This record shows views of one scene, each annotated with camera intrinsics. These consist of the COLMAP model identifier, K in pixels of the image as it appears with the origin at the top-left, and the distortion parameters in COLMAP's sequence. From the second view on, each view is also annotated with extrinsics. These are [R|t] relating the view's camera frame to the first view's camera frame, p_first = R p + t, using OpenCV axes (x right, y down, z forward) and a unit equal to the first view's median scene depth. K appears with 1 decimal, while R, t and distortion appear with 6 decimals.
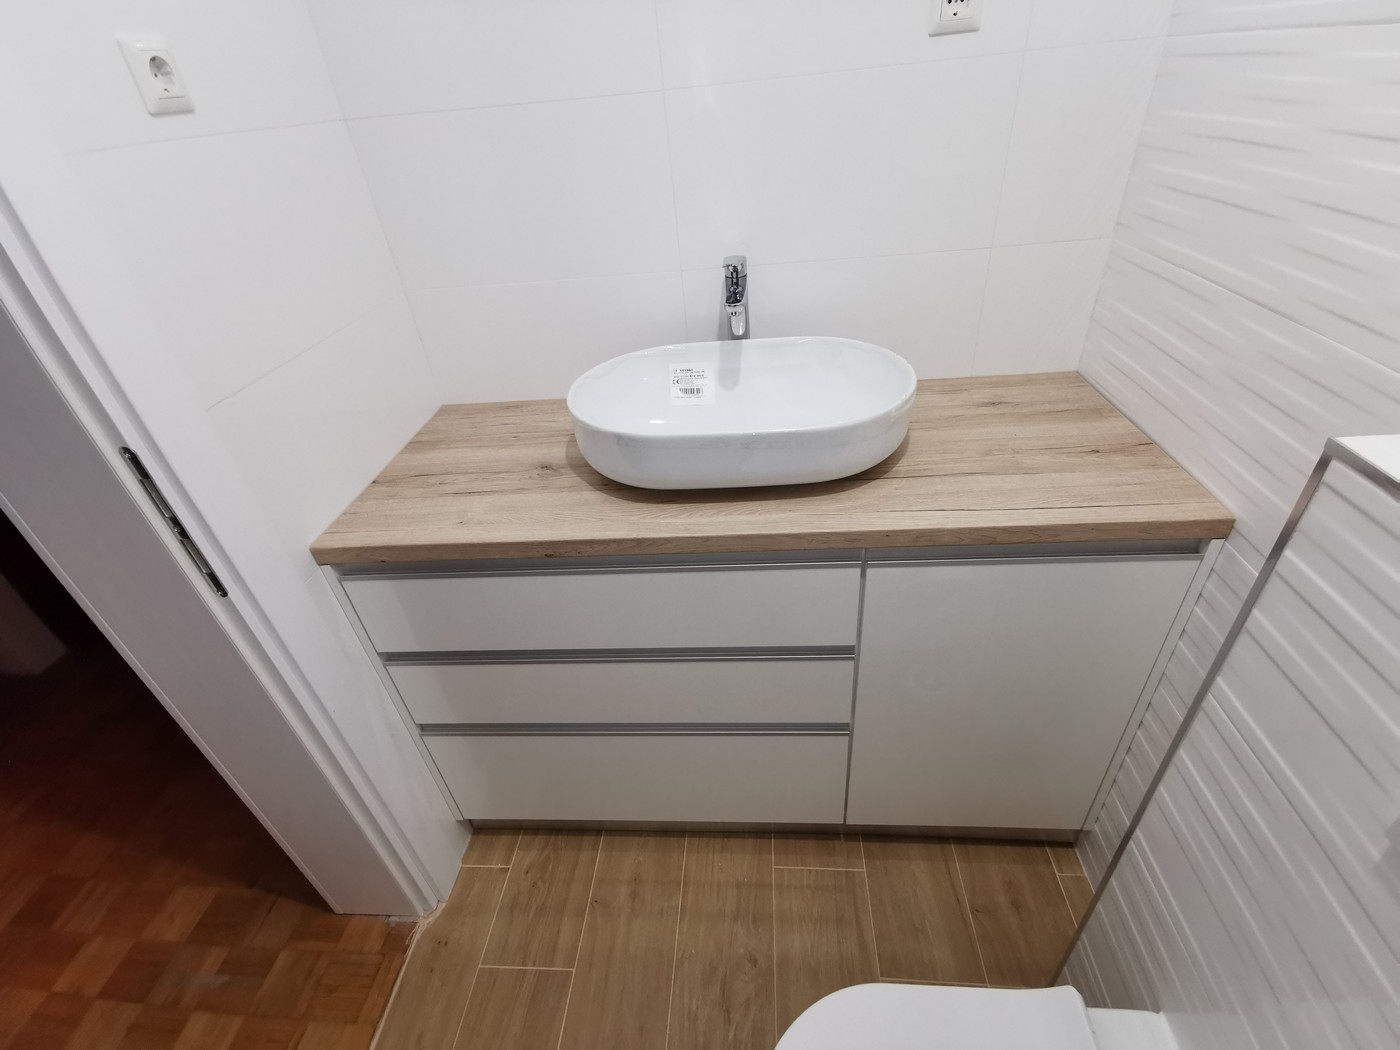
lens RADIAL K [[650.2, 0, 700.0], [0, 650.2, 525.0], [0, 0, 1]] dist [0.018700, -0.004891]
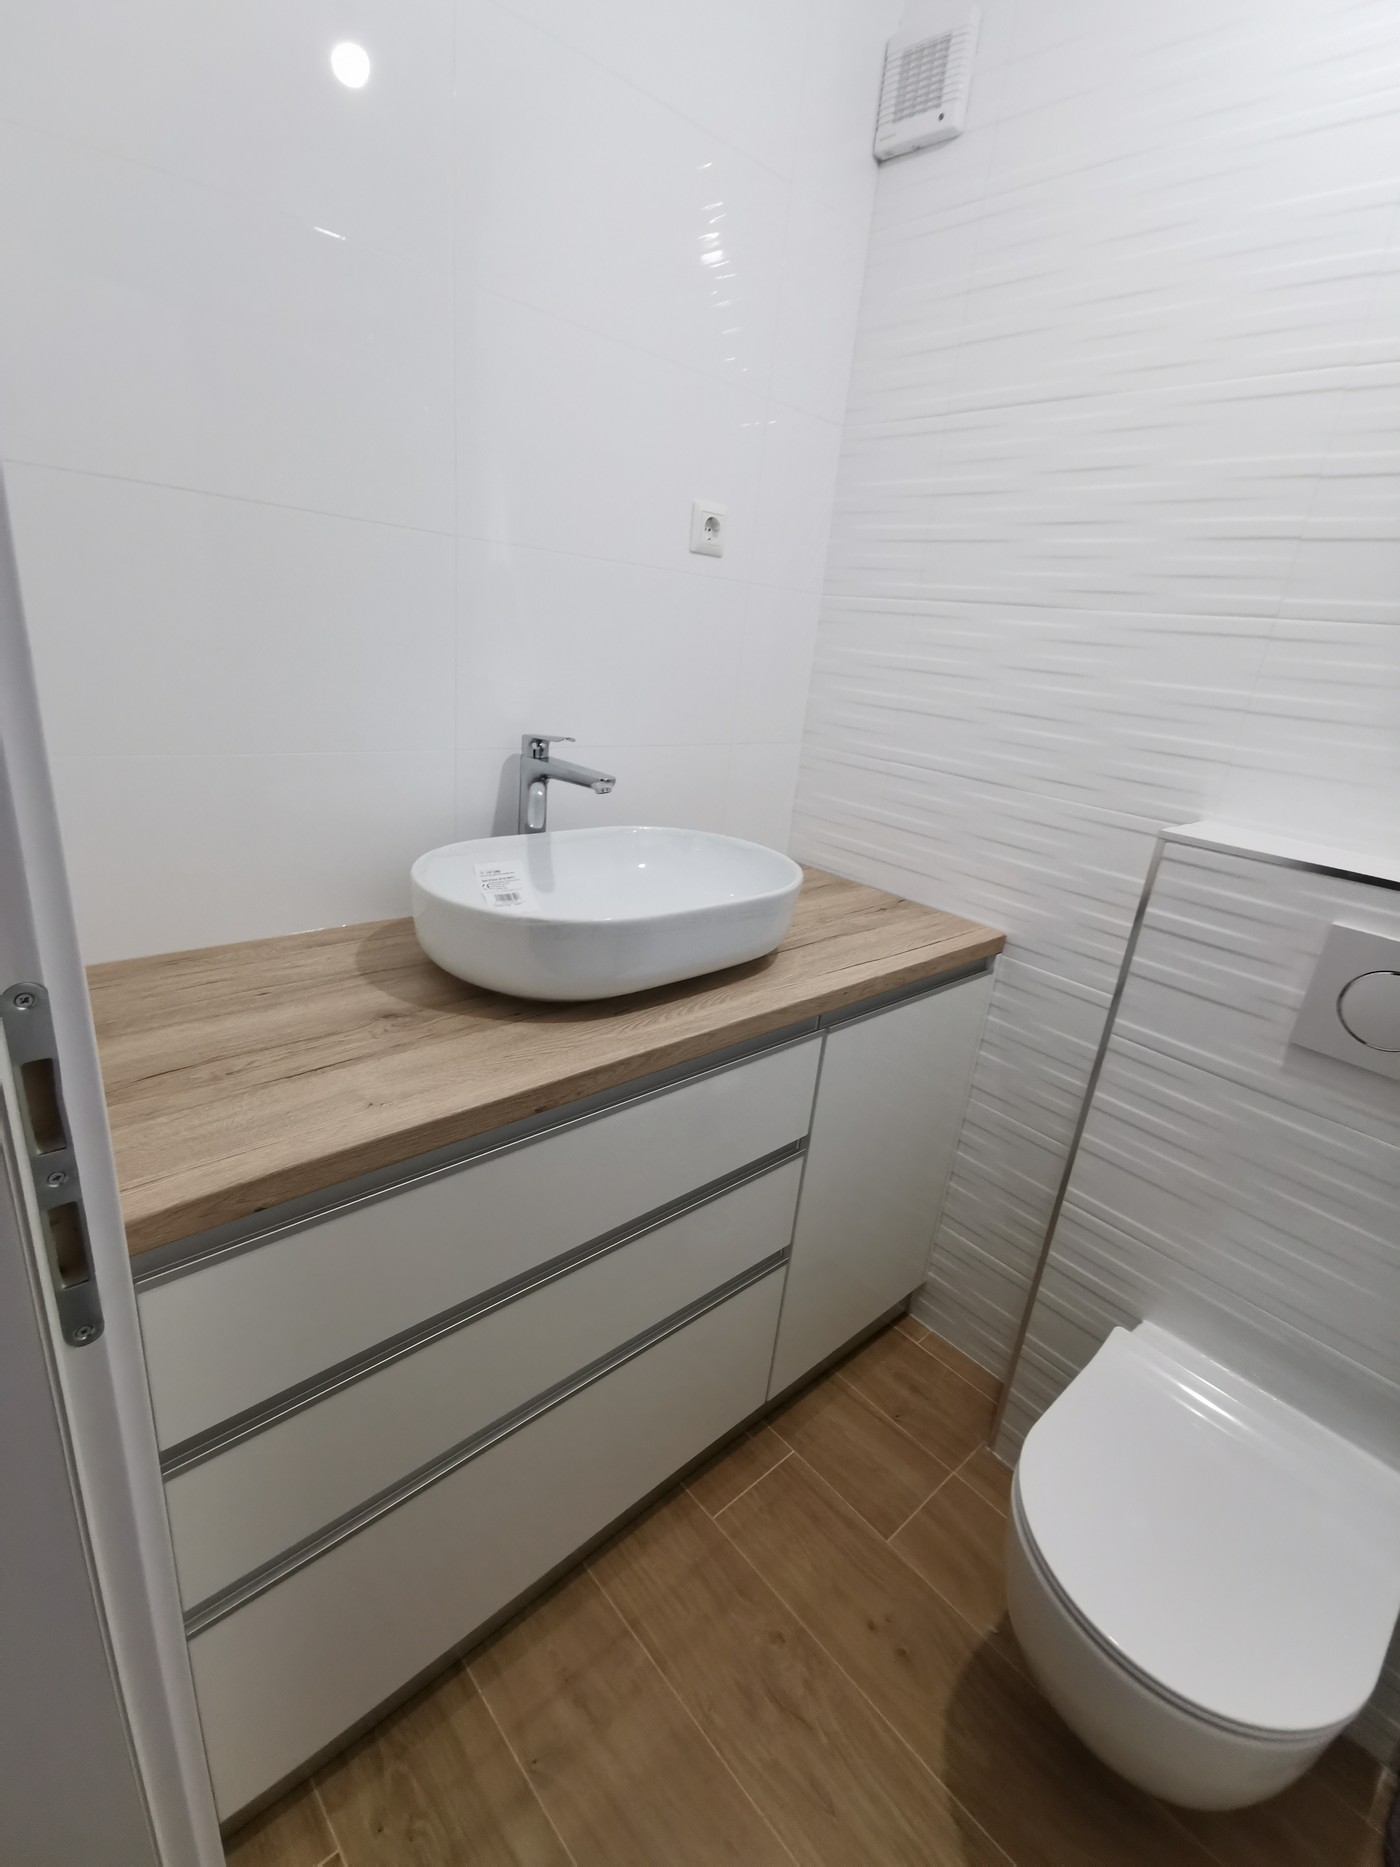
lens RADIAL K [[867.0, 0, 707.1], [0, 867.0, 941.9], [0, 0, 1]] dist [0.018700, -0.004891]
pose [[0.664172, -0.104138, 0.740291, -0.686126], [0.286698, 0.950017, -0.123578, 0.038154], [-0.690420, 0.294317, 0.660831, 0.214532]]
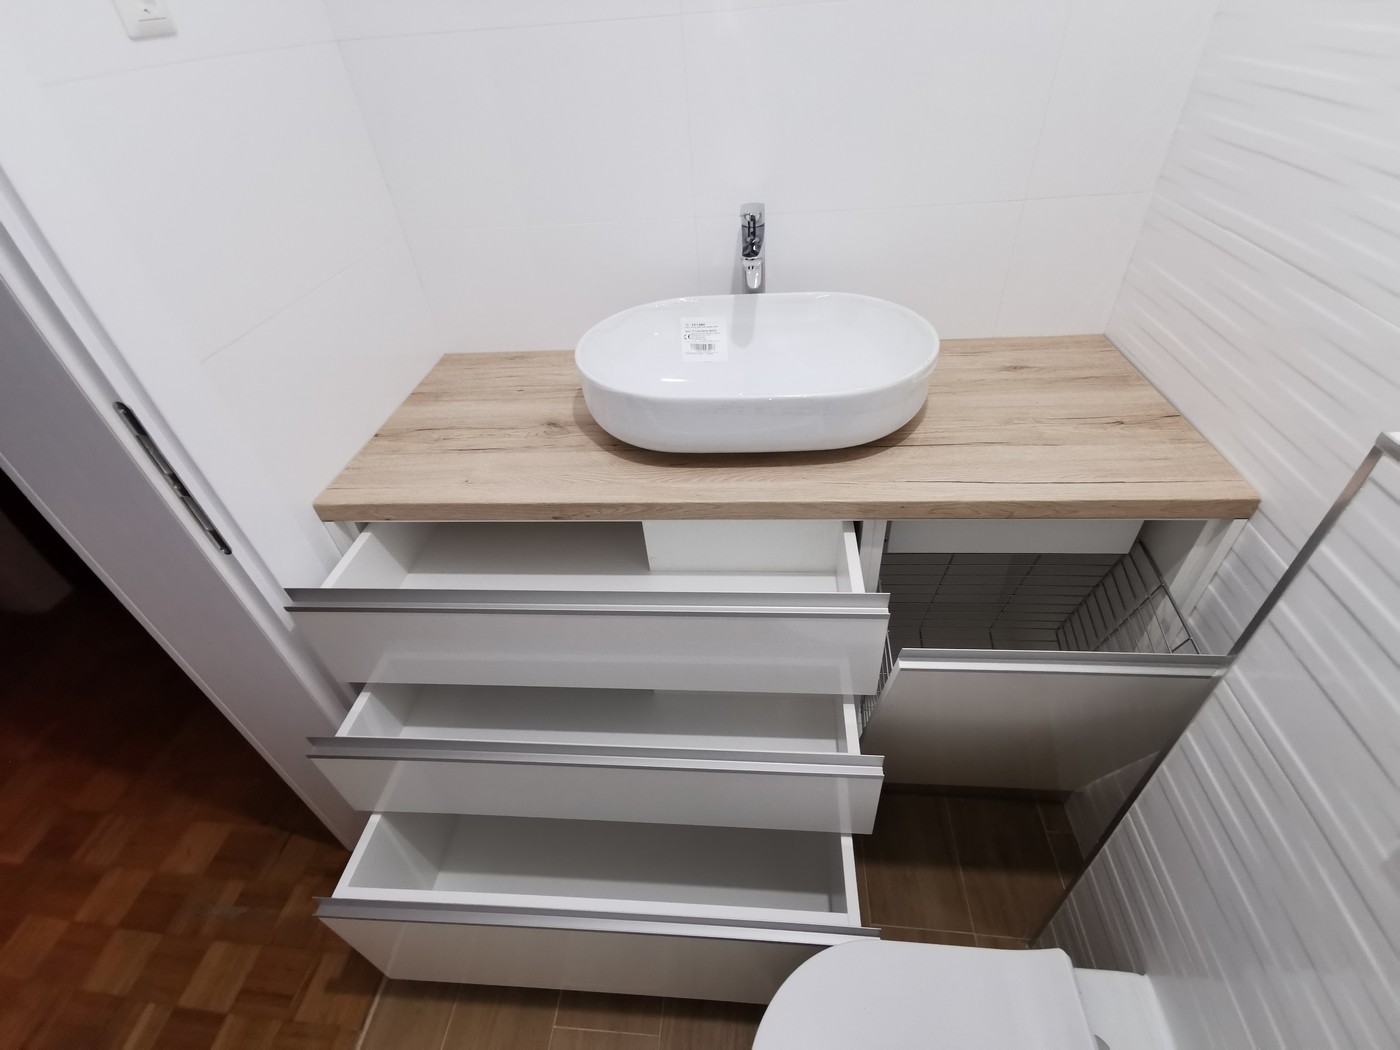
lens RADIAL K [[650.0, 0, 700.0], [0, 650.0, 521.4], [0, 0, 1]] dist [0.014262, 0.000393]
pose [[0.999740, 0.022781, -0.000067, -0.013457], [-0.022700, 0.996434, 0.081259, -0.029538], [0.001918, -0.081237, 0.996693, 0.018881]]
